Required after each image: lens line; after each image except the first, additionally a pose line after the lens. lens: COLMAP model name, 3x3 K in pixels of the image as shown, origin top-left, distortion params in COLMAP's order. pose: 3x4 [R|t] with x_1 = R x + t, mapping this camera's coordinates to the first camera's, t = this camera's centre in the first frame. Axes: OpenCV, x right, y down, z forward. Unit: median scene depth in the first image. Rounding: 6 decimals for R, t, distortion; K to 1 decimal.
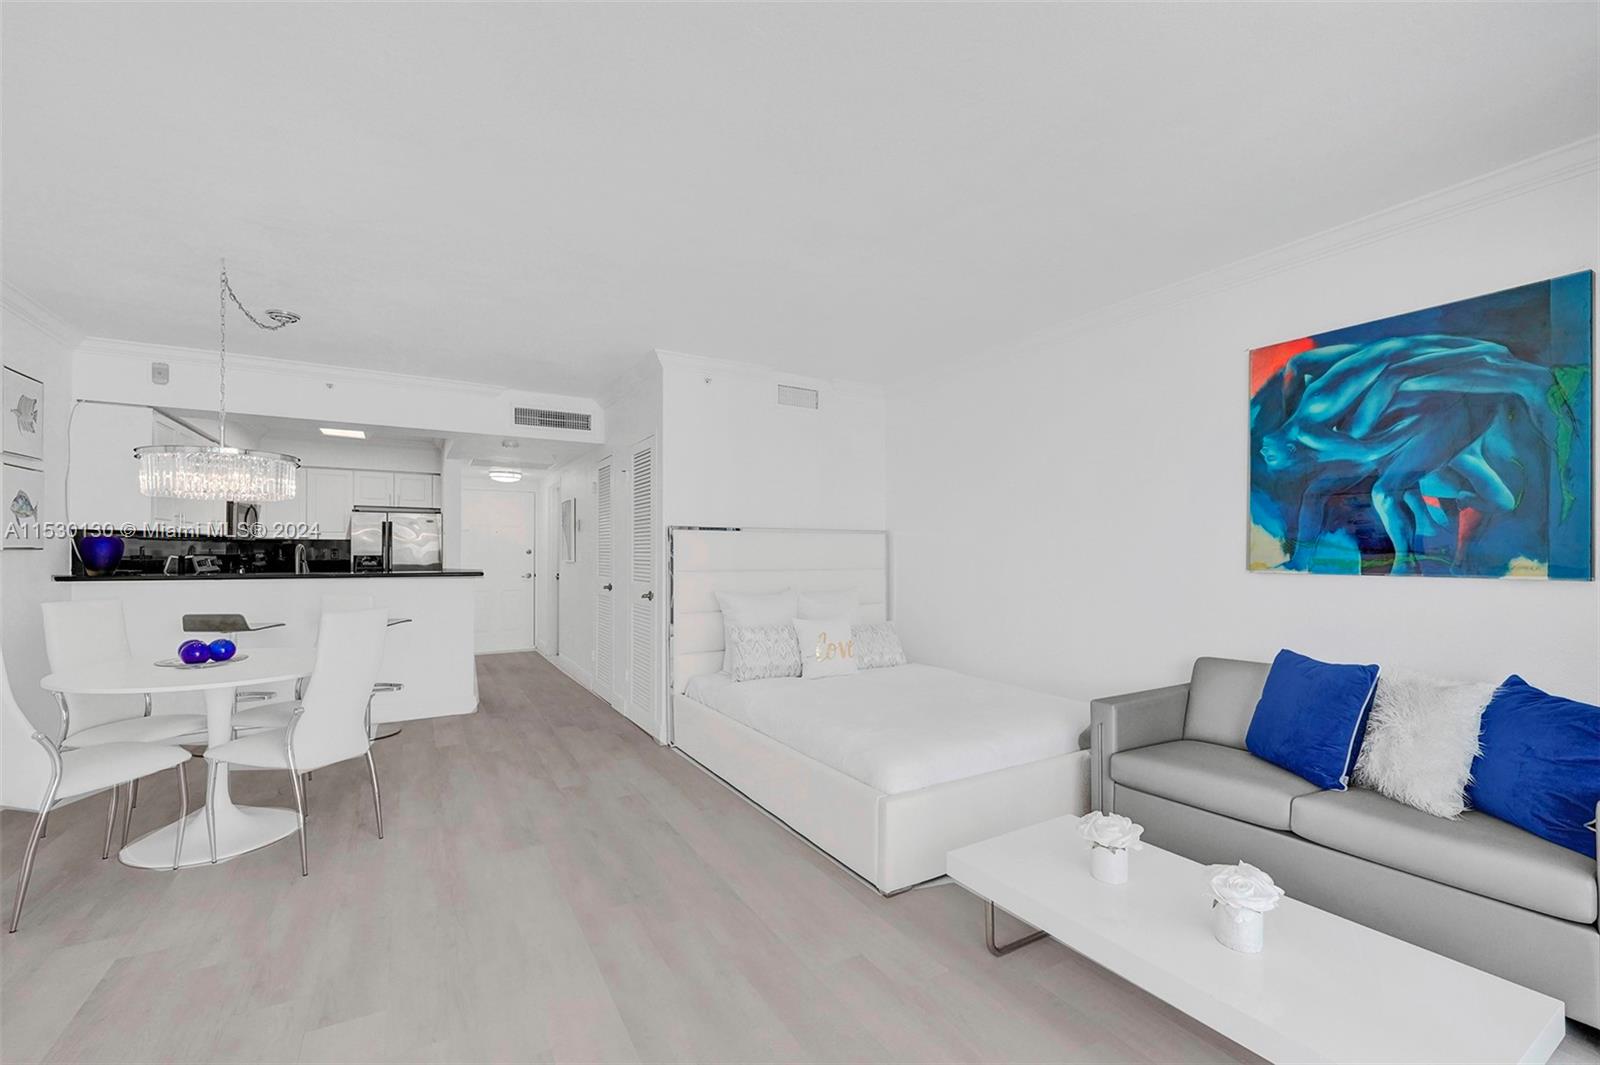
lens RADIAL K [[663.8, 0, 798.9], [0, 663.8, 550.4], [0, 0, 1]] dist [-0.006356, 0.000452]
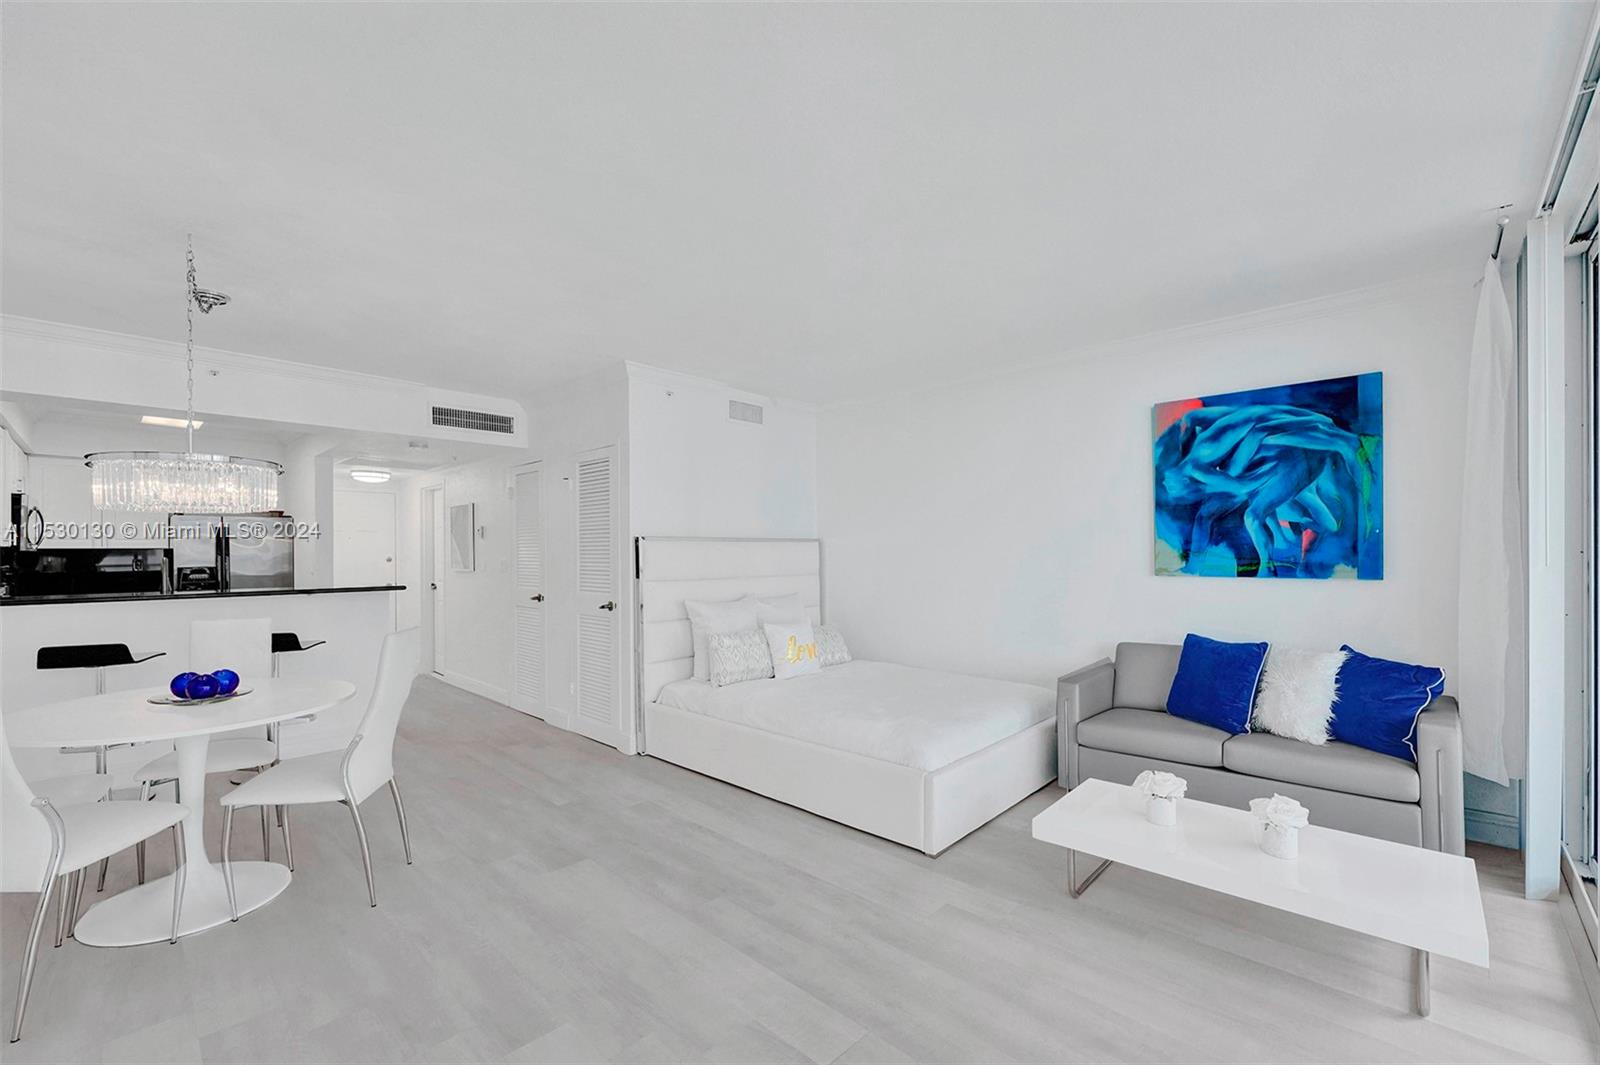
lens RADIAL K [[663.8, 0, 805.0], [0, 663.8, 552.1], [0, 0, 1]] dist [-0.006356, 0.000452]
pose [[0.960356, -0.008418, 0.278649, -0.338515], [0.007367, 0.999961, 0.004817, -0.023828], [-0.278679, -0.002573, 0.960381, -0.055185]]
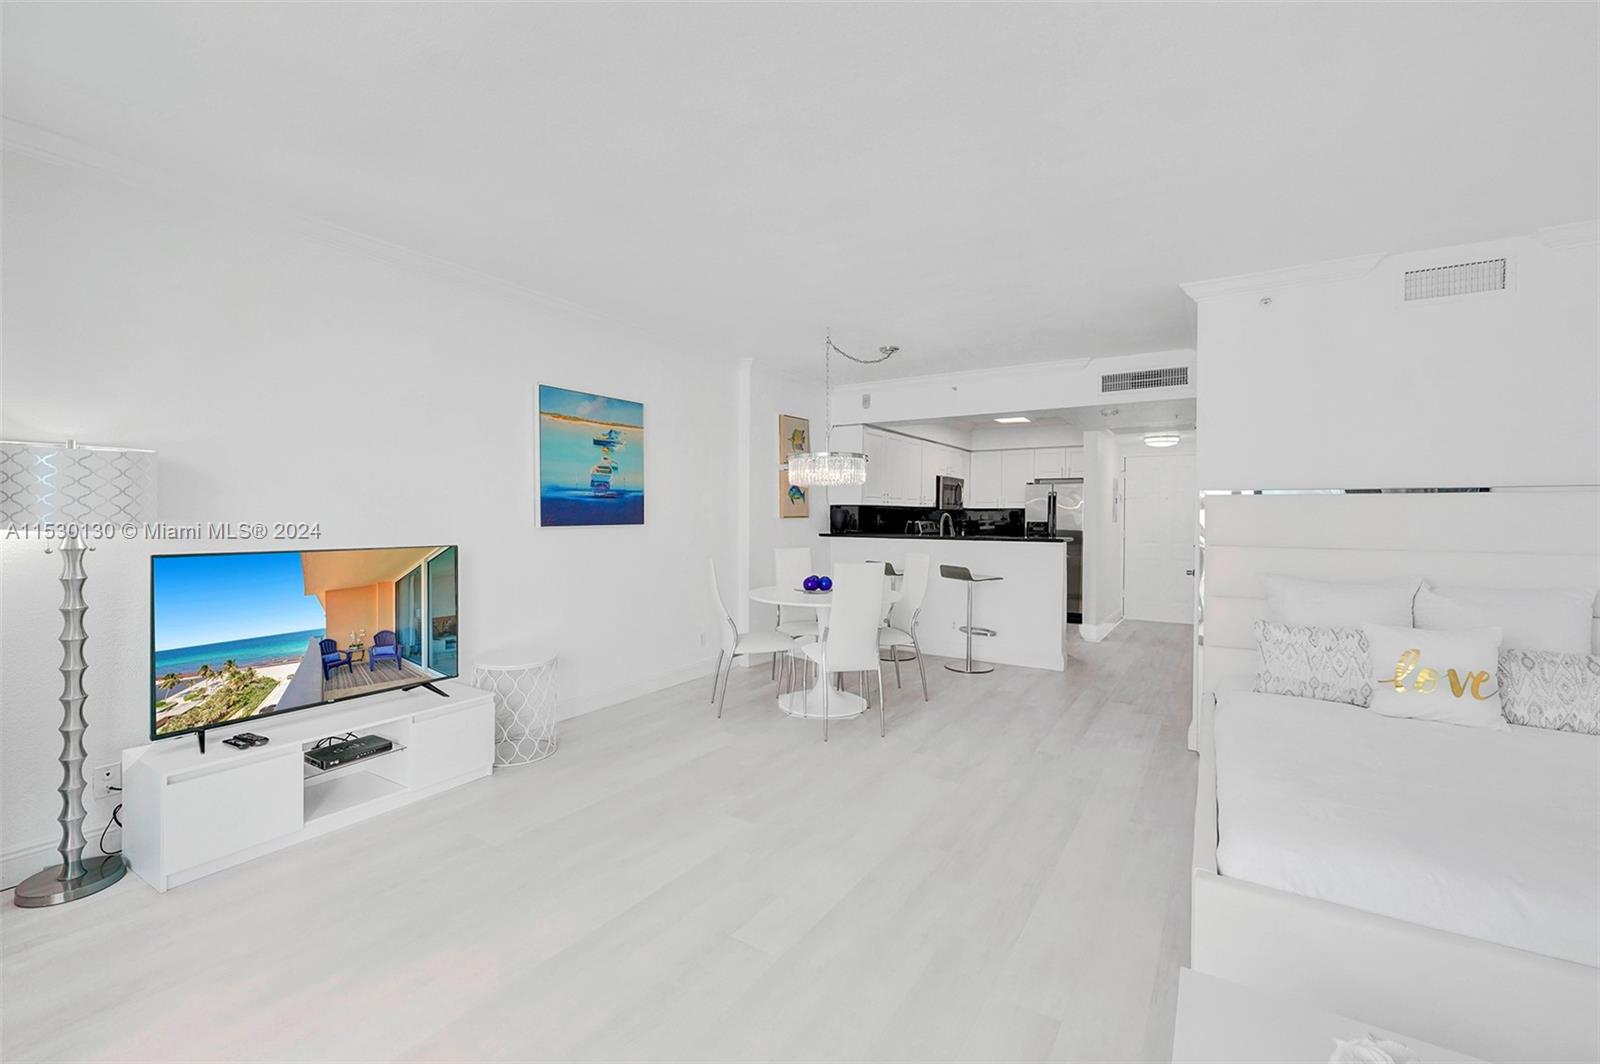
lens RADIAL K [[663.8, 0, 799.3], [0, 663.8, 527.4], [0, 0, 1]] dist [-0.006356, 0.000452]
pose [[0.452534, 0.015250, -0.891617, 0.465853], [0.000024, 0.999854, 0.017114, -0.007354], [0.891747, -0.007766, 0.452467, 0.247414]]
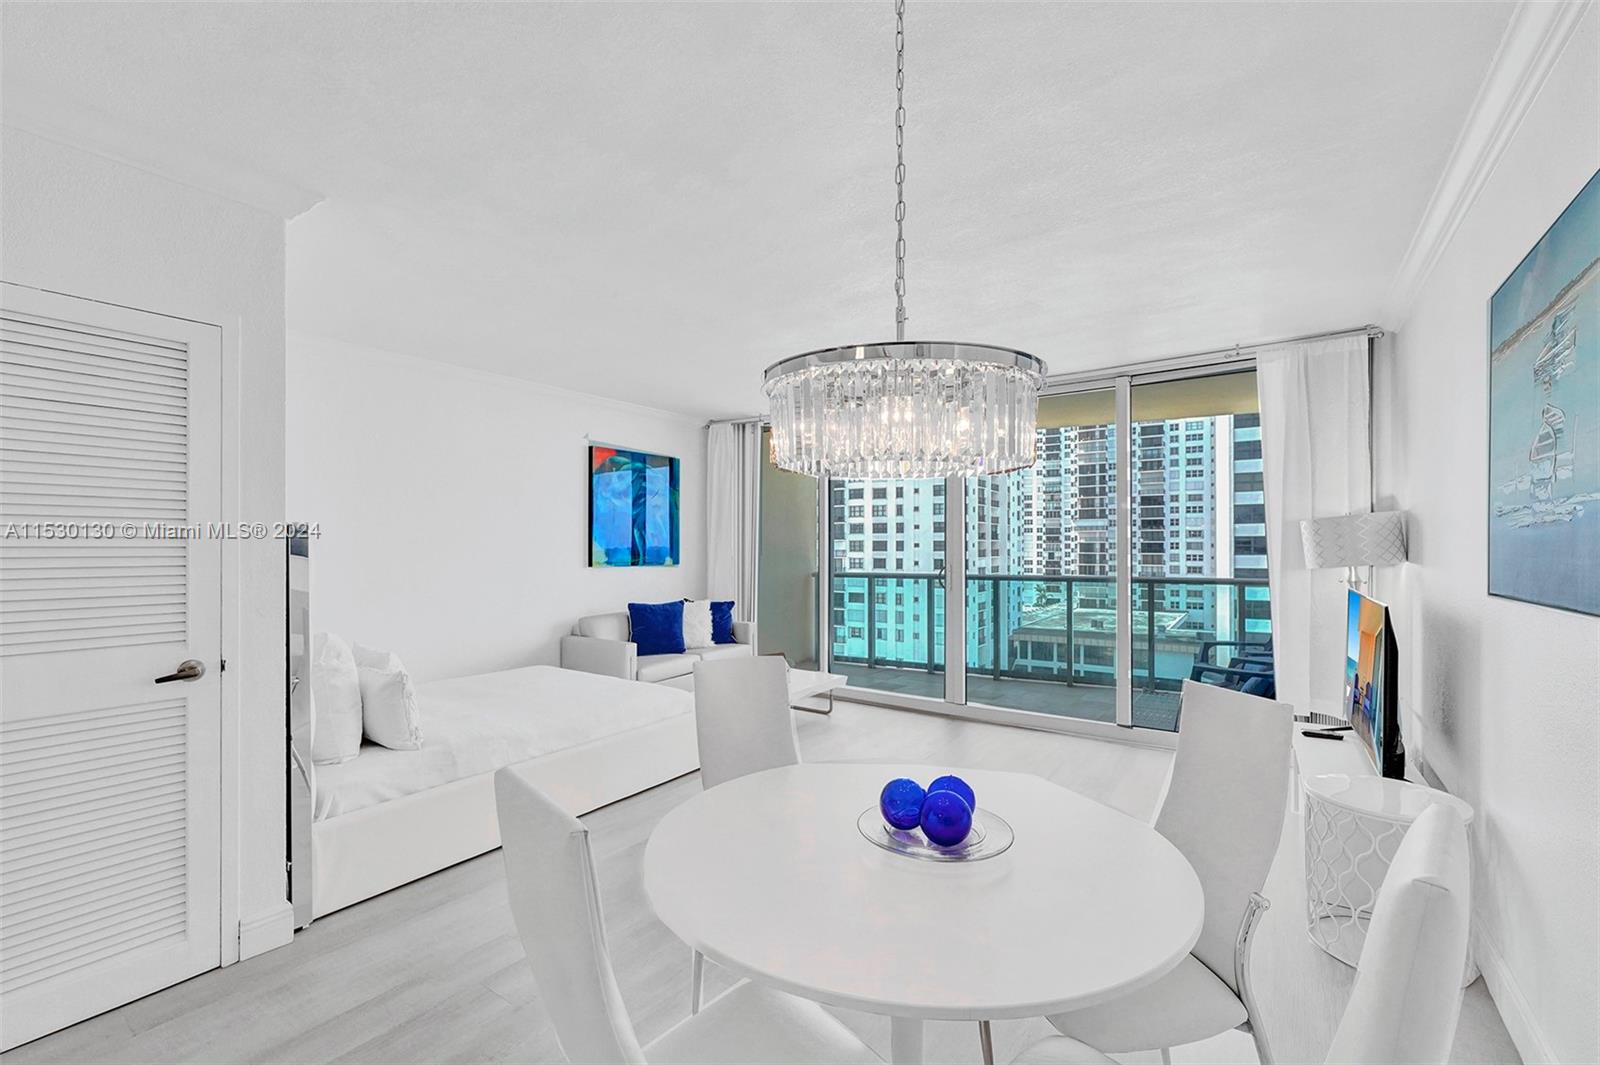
lens RADIAL K [[663.8, 0, 789.4], [0, 663.8, 549.5], [0, 0, 1]] dist [-0.006356, 0.000452]
pose [[-0.395391, -0.007523, 0.918482, -1.221414], [-0.004602, 0.999970, 0.006209, -0.029478], [-0.918502, -0.001772, -0.395413, 1.221347]]
